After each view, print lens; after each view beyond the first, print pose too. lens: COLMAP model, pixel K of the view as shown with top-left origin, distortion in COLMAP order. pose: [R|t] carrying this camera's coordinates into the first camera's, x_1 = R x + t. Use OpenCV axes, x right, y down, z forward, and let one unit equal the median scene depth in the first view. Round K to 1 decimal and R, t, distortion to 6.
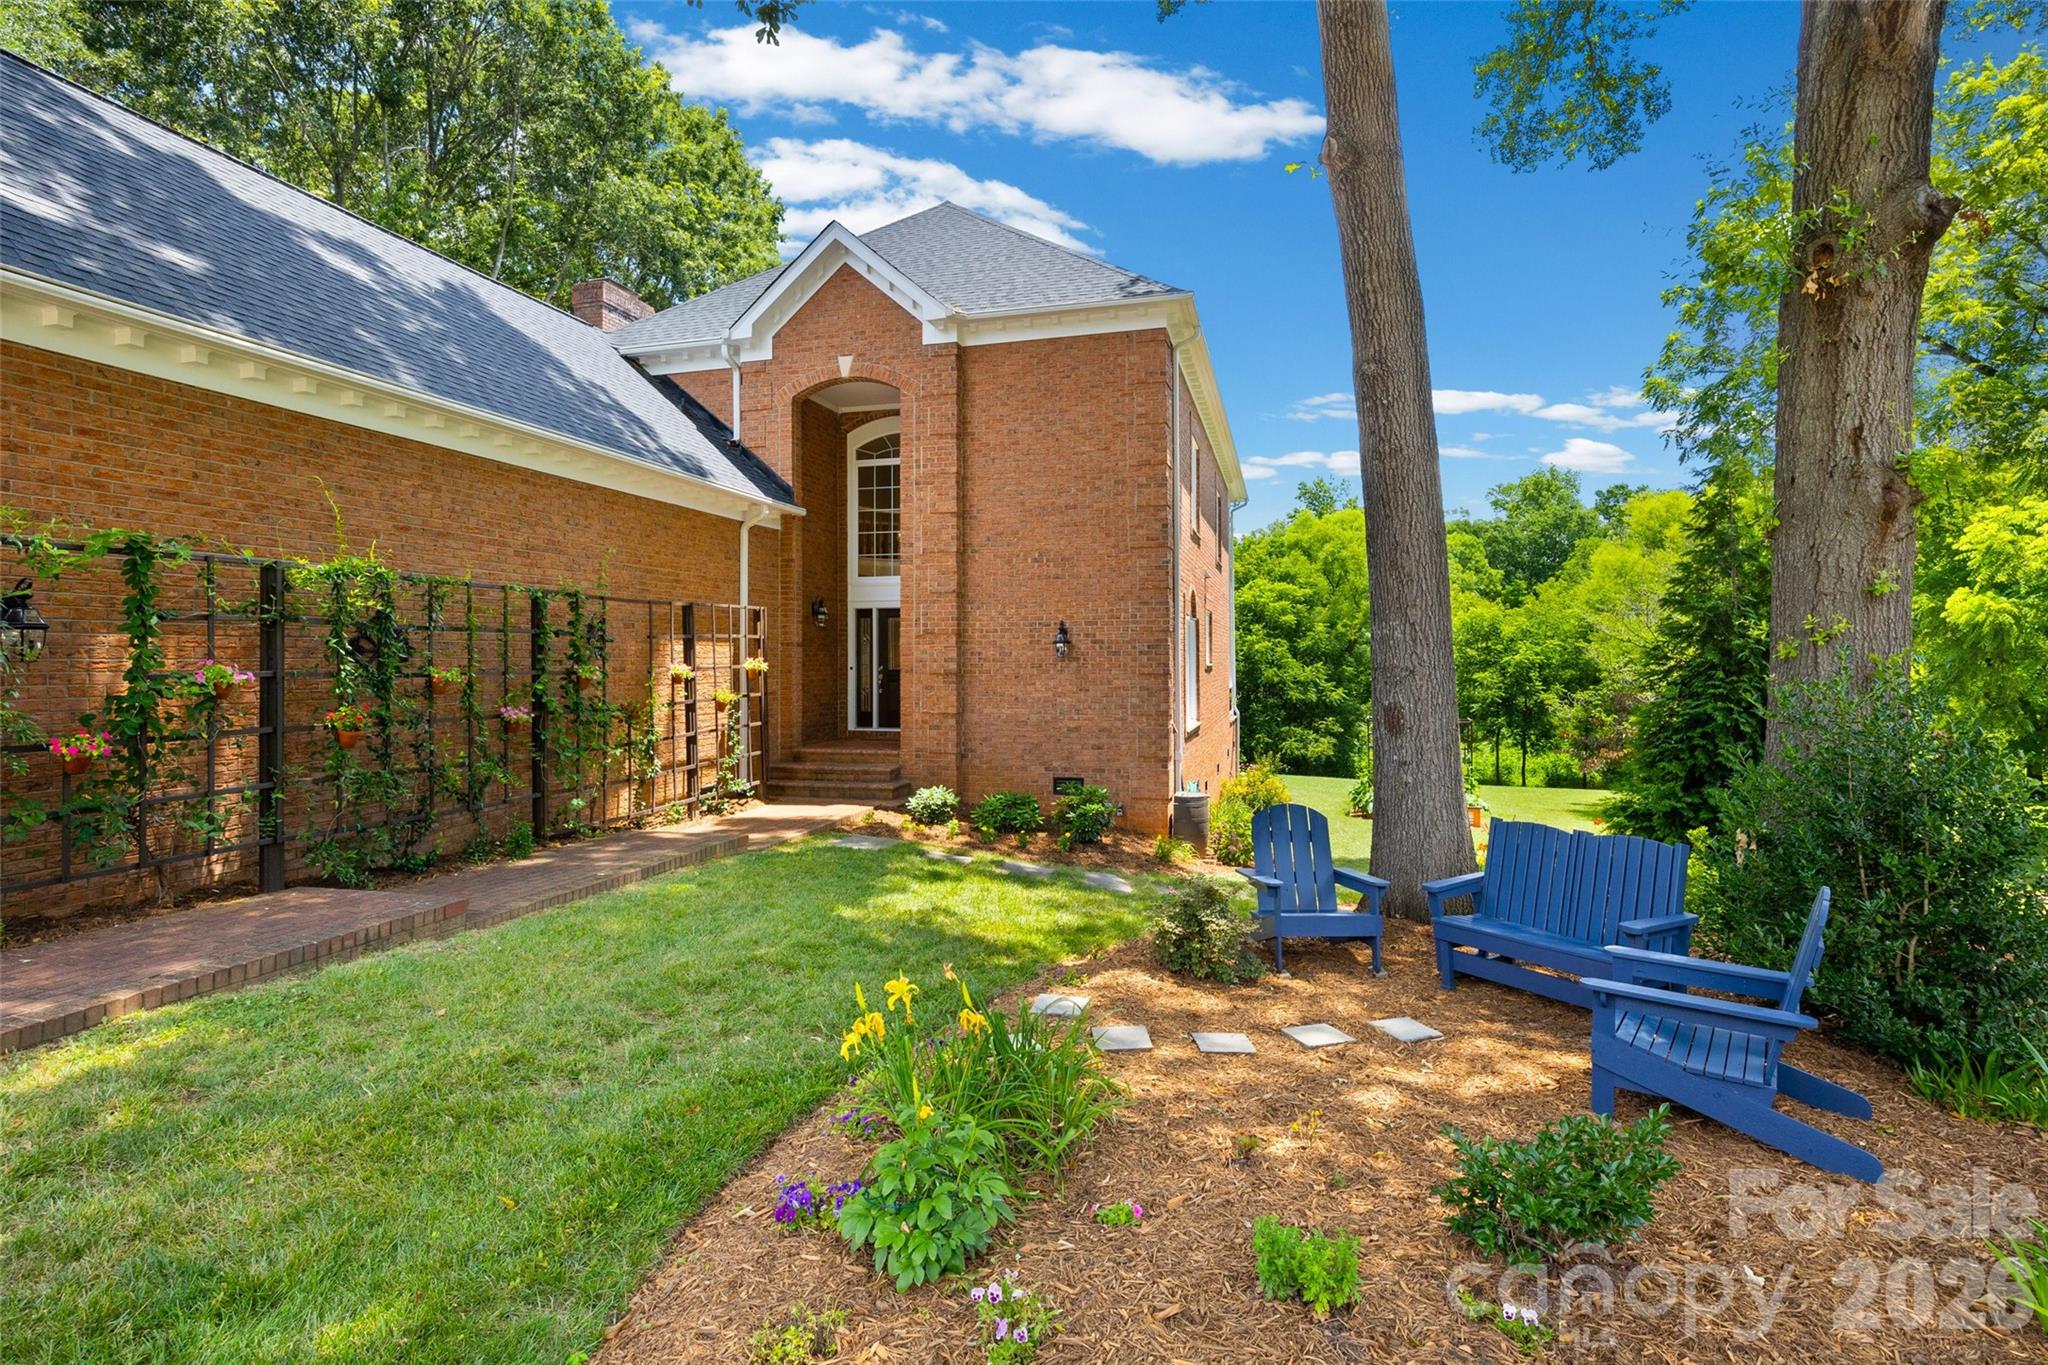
lens RADIAL K [[820.8, 0, 1022.1], [0, 820.8, 665.5], [0, 0, 1]] dist [0.000219, 0.000168]
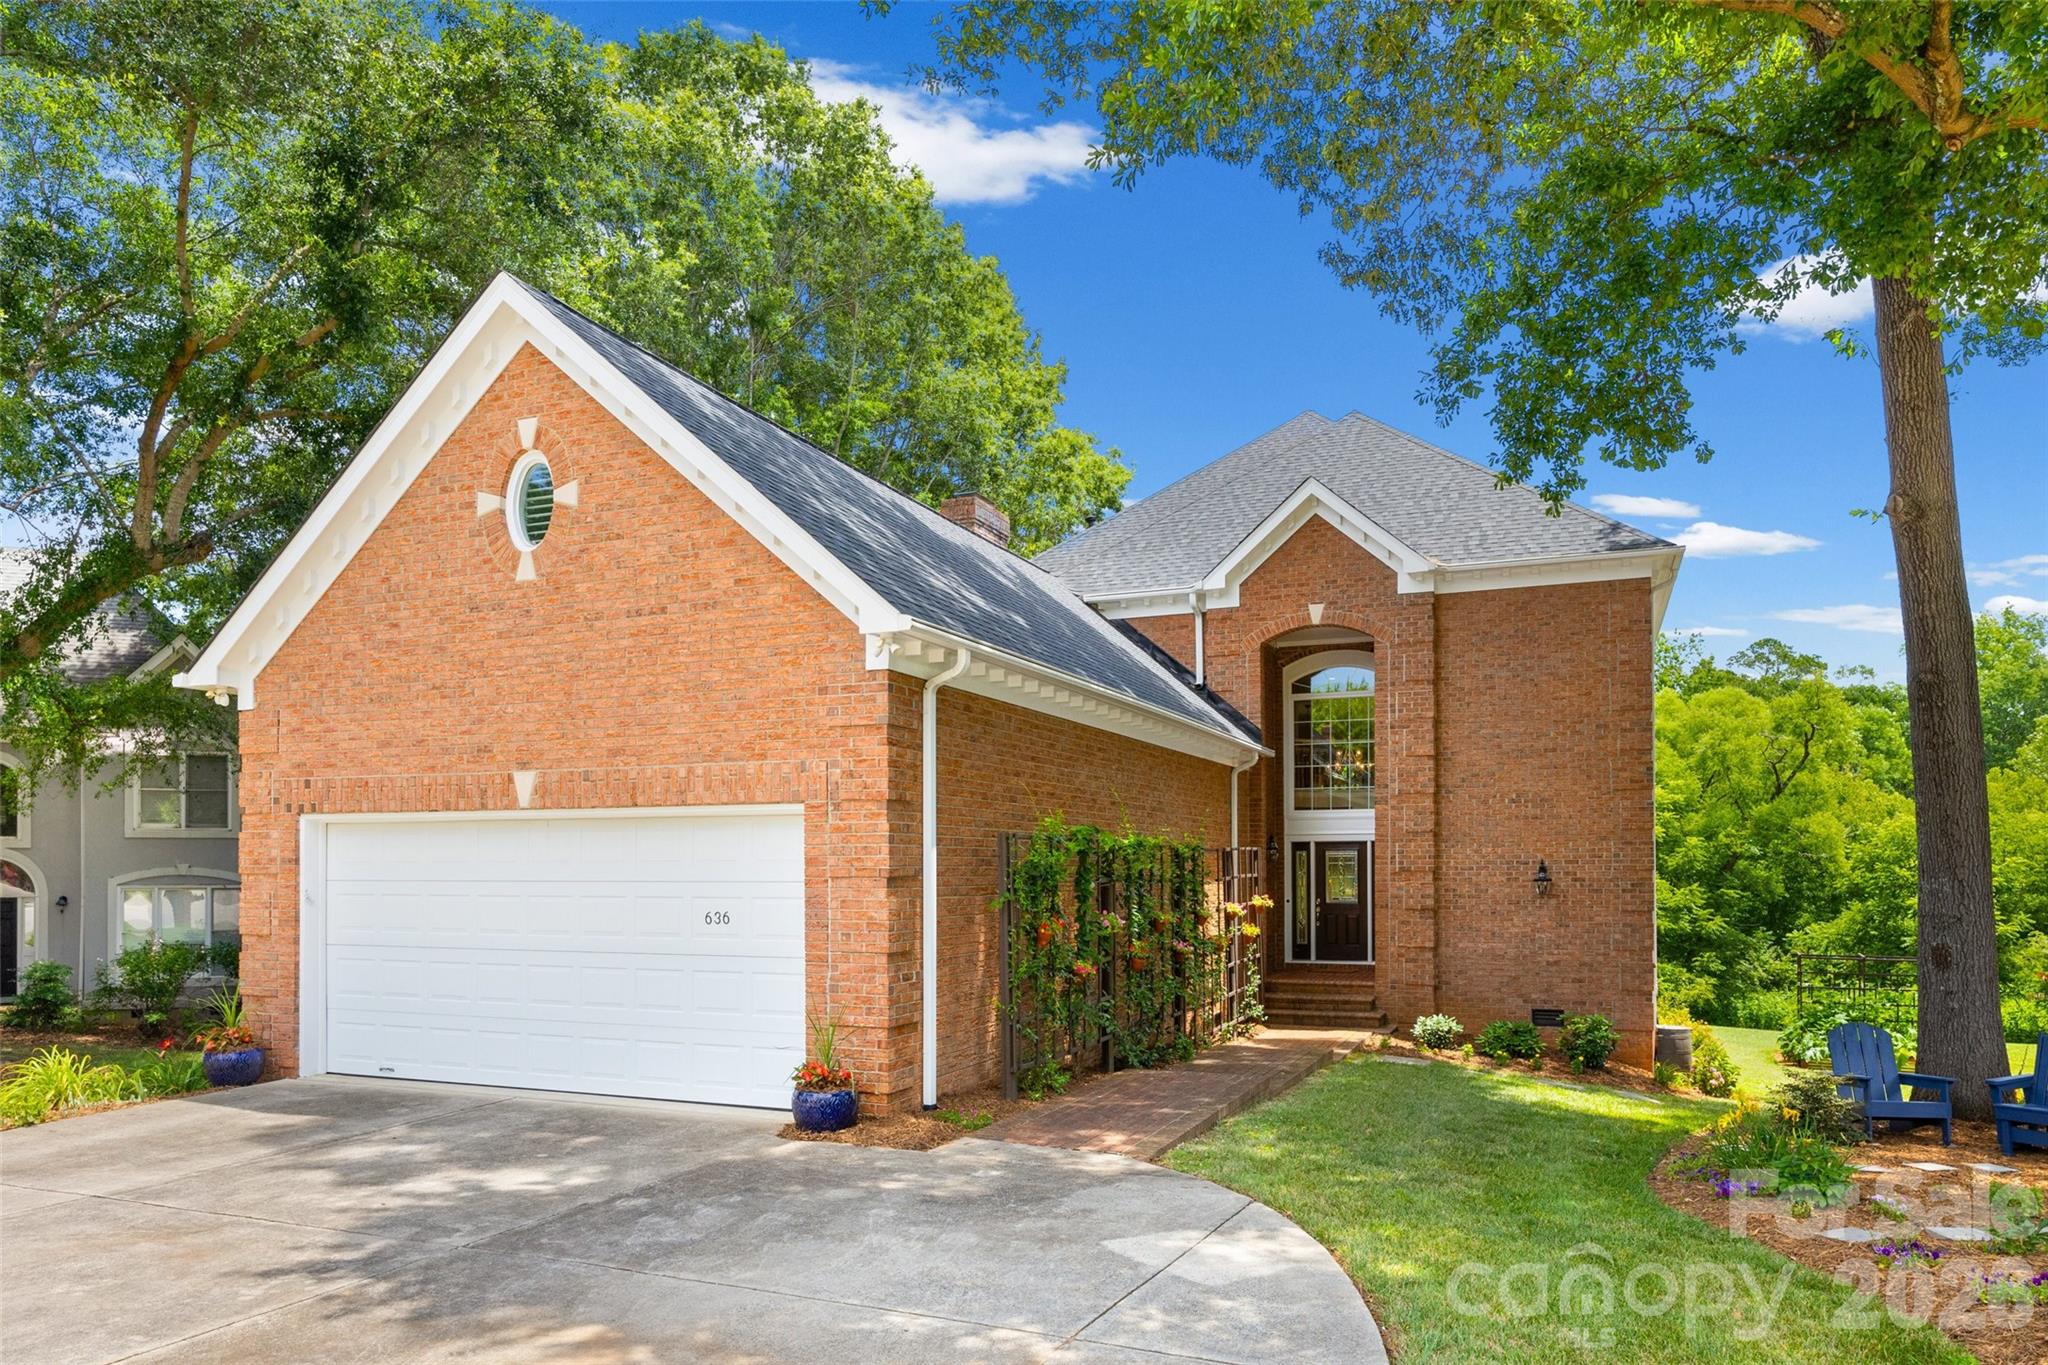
lens RADIAL K [[1187.8, 0, 1025.1], [0, 1187.8, 883.2], [0, 0, 1]] dist [0.014994, 0.001098]
pose [[0.995587, 0.001973, -0.093823, -0.450869], [-0.001108, 0.999956, 0.009265, -0.036623], [0.093837, -0.009120, 0.995546, -0.555741]]
